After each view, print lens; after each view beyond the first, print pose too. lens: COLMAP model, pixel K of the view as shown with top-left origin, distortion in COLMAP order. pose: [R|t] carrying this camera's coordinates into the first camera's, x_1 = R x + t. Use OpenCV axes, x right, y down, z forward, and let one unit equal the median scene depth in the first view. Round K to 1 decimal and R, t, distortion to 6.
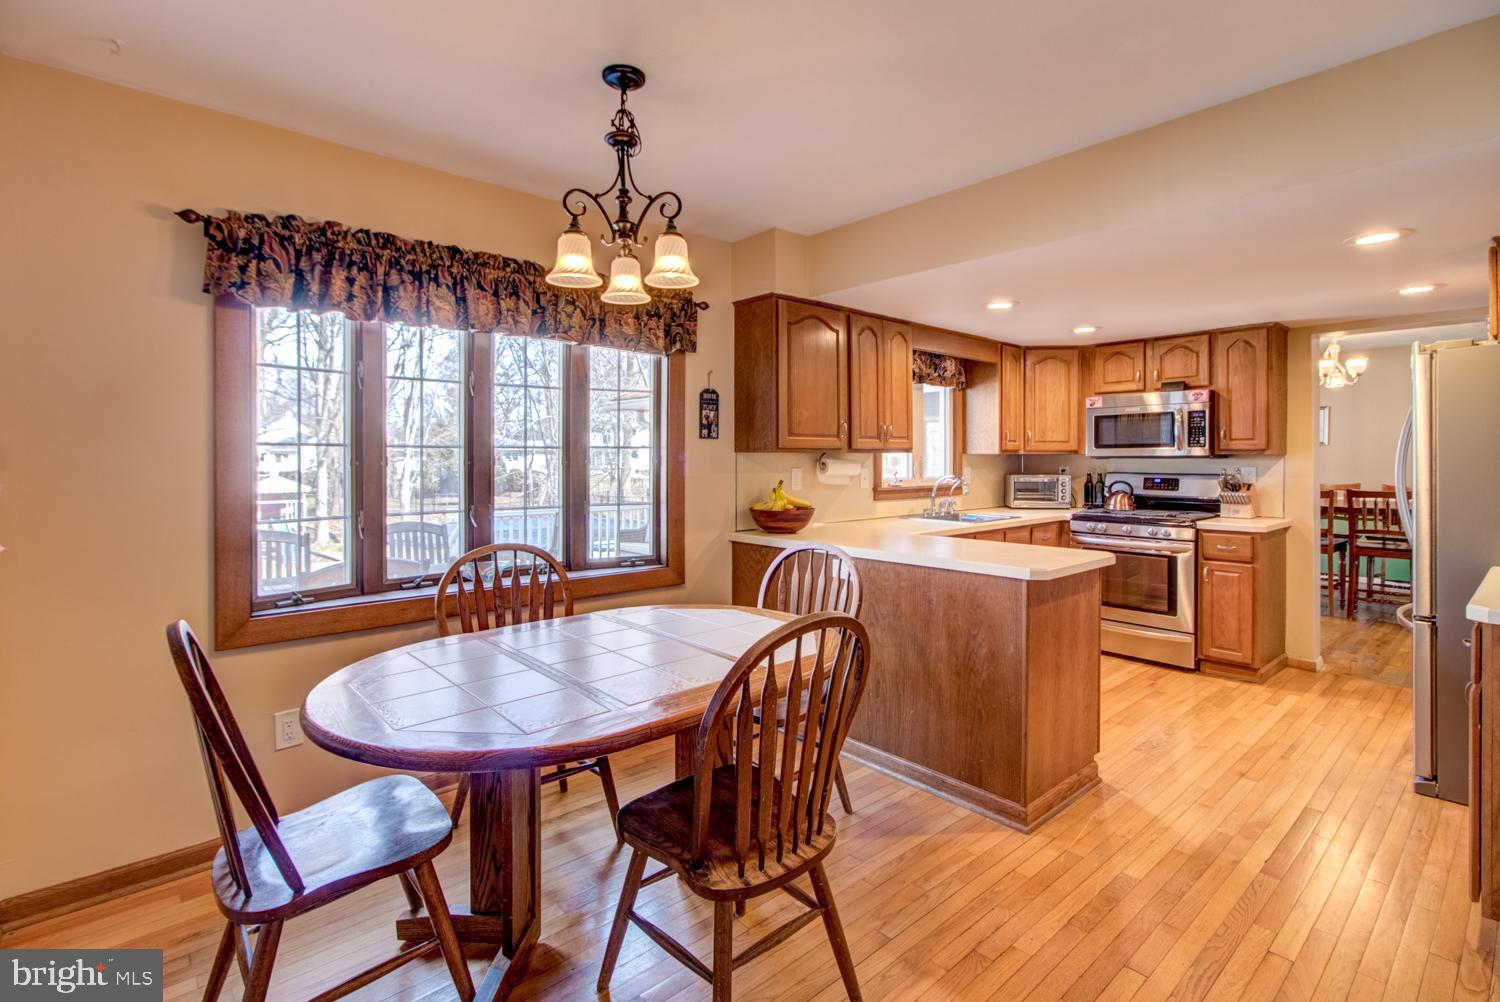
lens RADIAL K [[708.3, 0, 750.1], [0, 708.3, 465.7], [0, 0, 1]] dist [-0.007996, 0.001365]
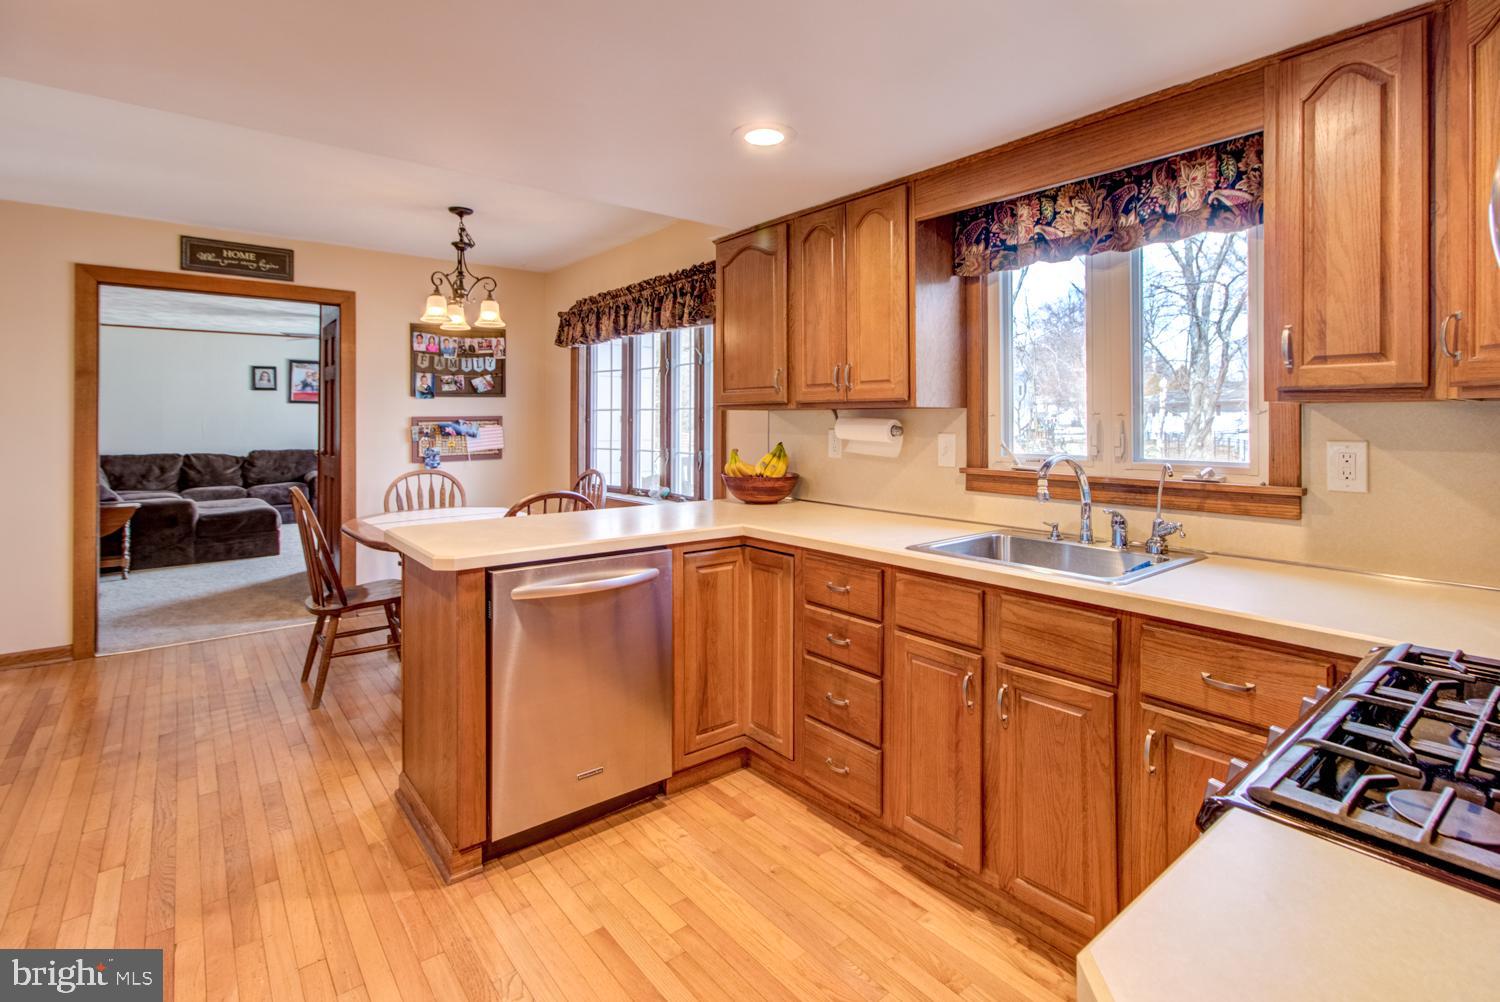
lens RADIAL K [[715.1, 0, 759.3], [0, 715.1, 421.5], [0, 0, 1]] dist [-0.004496, 0.000139]
pose [[-0.041687, 0.005632, -0.999115, 0.799890], [-0.007912, 0.999951, 0.005967, -0.009194], [0.999099, 0.008154, -0.041641, 0.901178]]
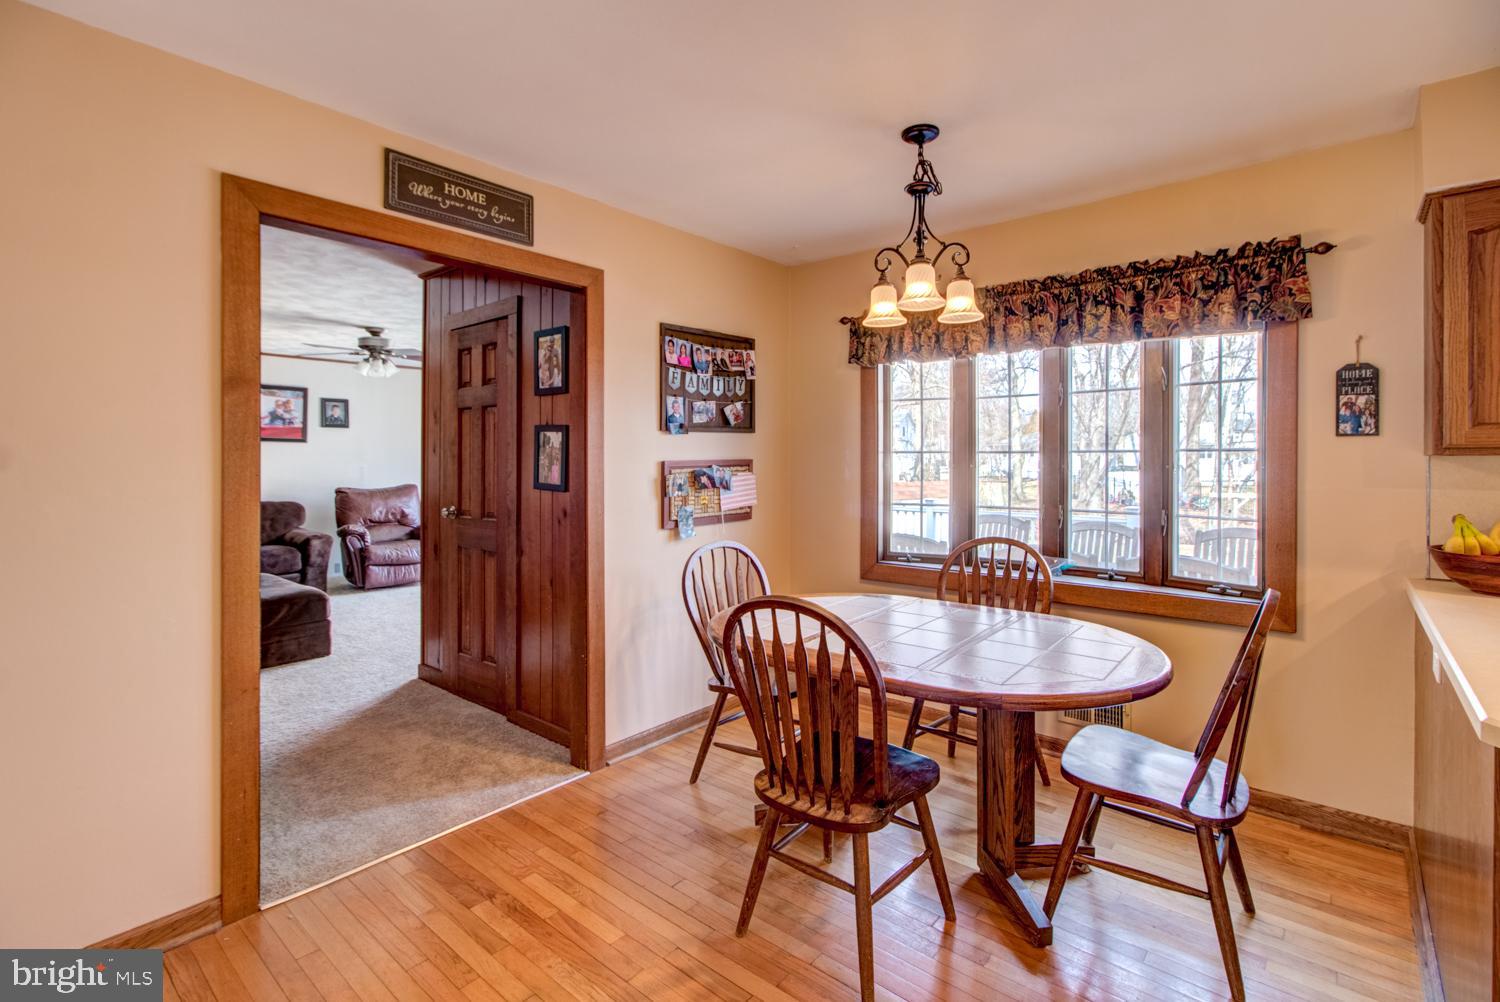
lens RADIAL K [[708.3, 0, 750.1], [0, 708.3, 465.7], [0, 0, 1]] dist [-0.007996, 0.001365]
pose [[0.142121, 0.012426, -0.989771, 0.452805], [-0.009005, 0.999896, 0.011260, -0.009902], [0.989808, 0.007313, 0.142218, 0.274492]]
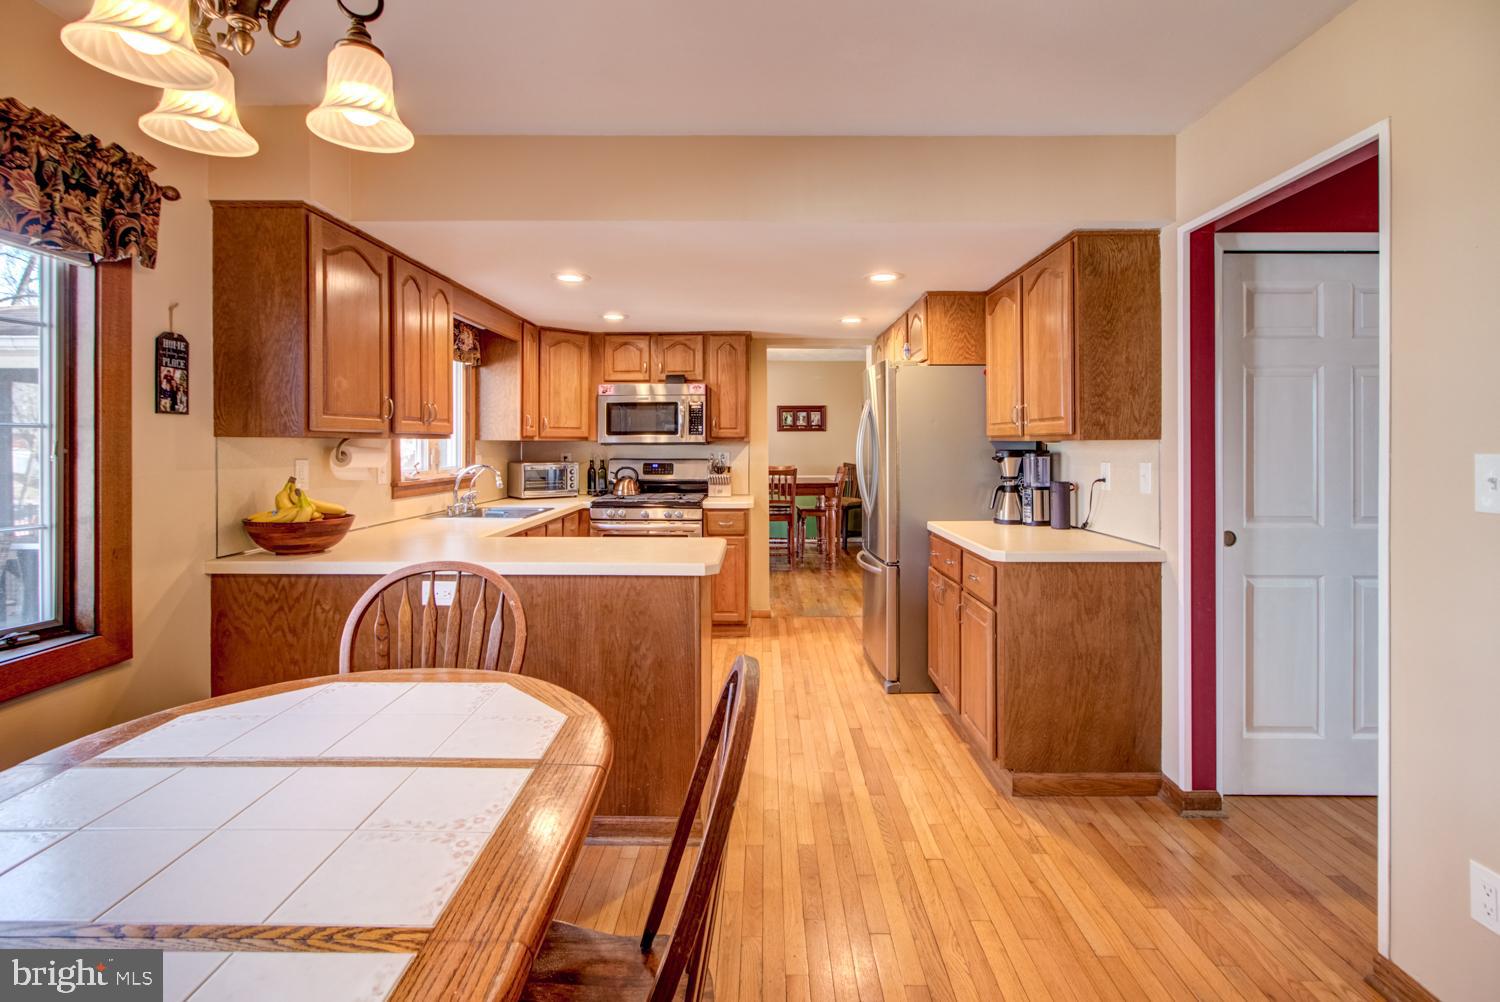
lens RADIAL K [[716.1, 0, 757.7], [0, 716.1, 460.4], [0, 0, 1]] dist [-0.034854, 0.023067]
pose [[0.669581, -0.015860, 0.742570, -0.148007], [0.007252, 0.999864, 0.014816, -0.002728], [-0.742704, -0.004535, 0.669604, 0.180335]]
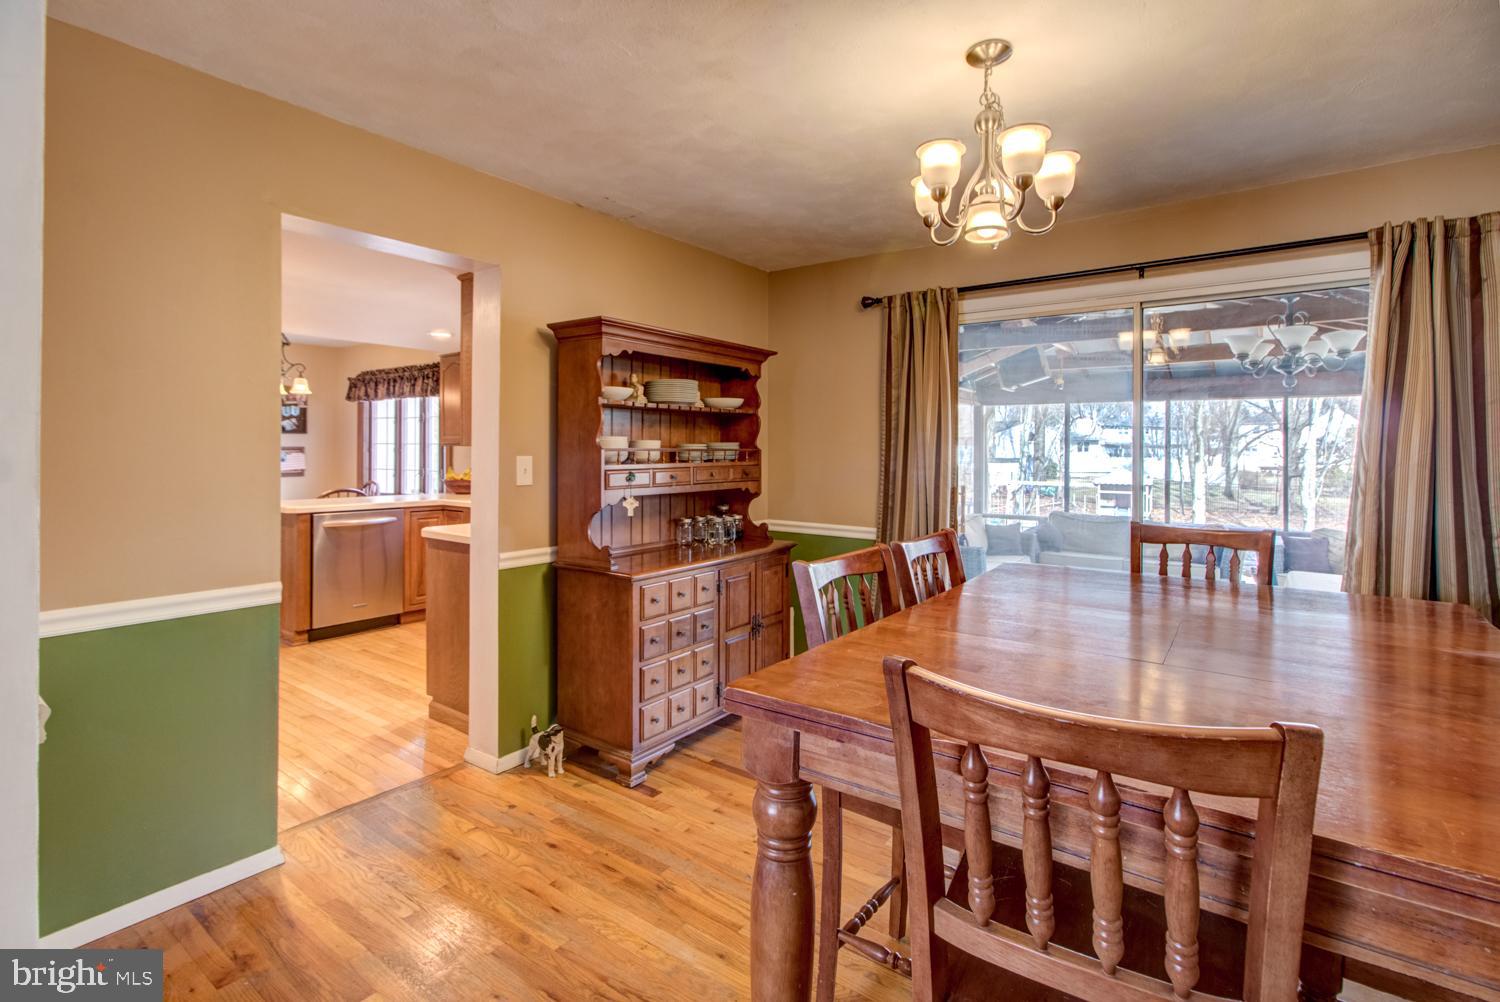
lens RADIAL K [[704.7, 0, 765.0], [0, 704.7, 452.8], [0, 0, 1]] dist [-0.052113, 0.049820]
pose [[0.220252, 0.005715, -0.975426, 1.531048], [-0.015618, 0.999875, 0.002332, -0.015675], [0.975318, 0.014720, 0.220314, 1.144947]]
